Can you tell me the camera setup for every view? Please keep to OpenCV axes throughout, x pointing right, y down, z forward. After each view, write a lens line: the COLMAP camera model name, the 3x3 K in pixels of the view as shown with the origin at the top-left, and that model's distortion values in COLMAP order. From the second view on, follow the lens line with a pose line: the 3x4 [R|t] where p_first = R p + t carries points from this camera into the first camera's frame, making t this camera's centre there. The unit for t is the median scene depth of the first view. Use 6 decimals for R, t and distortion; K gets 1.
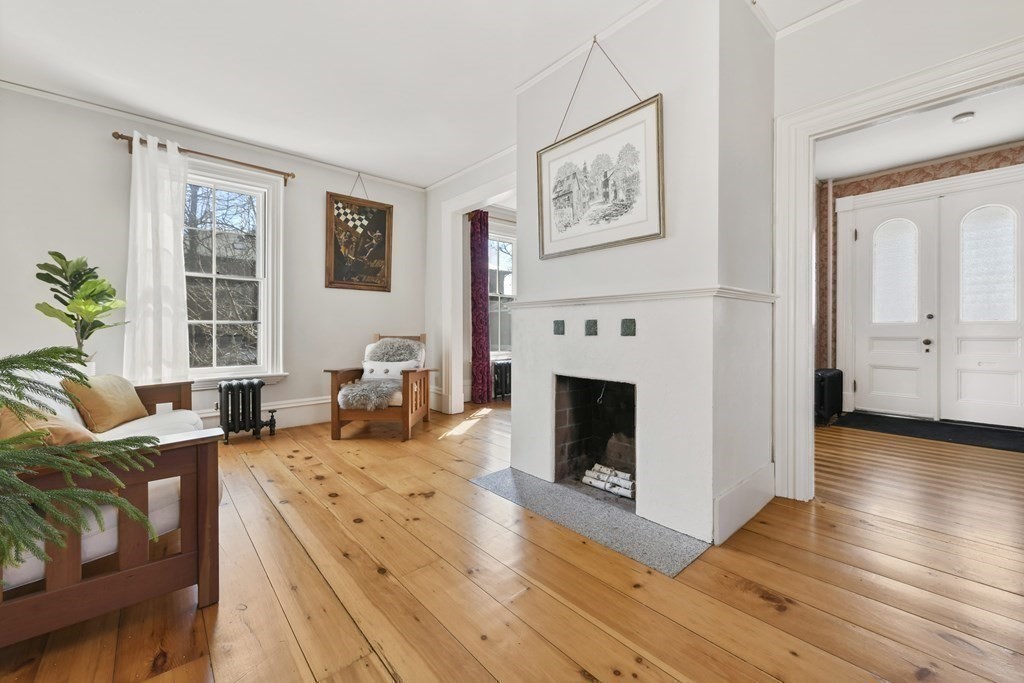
lens RADIAL K [[409.9, 0, 511.1], [0, 409.9, 333.0], [0, 0, 1]] dist [0.003216, -0.000098]
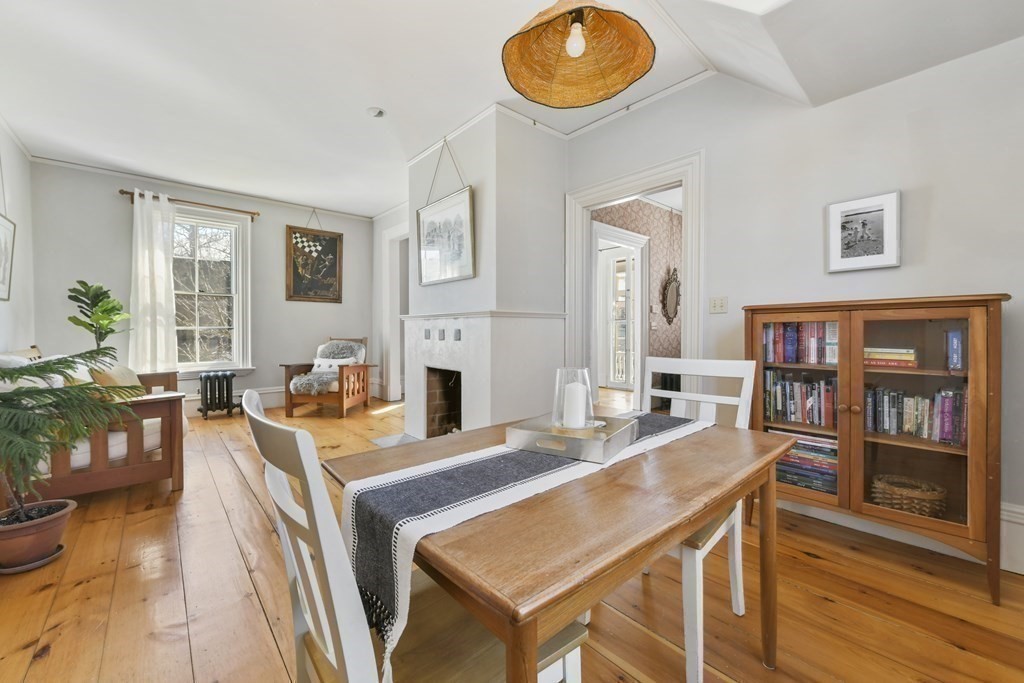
lens RADIAL K [[409.9, 0, 511.1], [0, 409.9, 339.2], [0, 0, 1]] dist [0.003216, -0.000098]
pose [[0.999983, 0.002461, -0.005241, 0.334231], [-0.002392, 0.999911, 0.013163, -0.012313], [0.005273, -0.013150, 0.999900, -0.357776]]
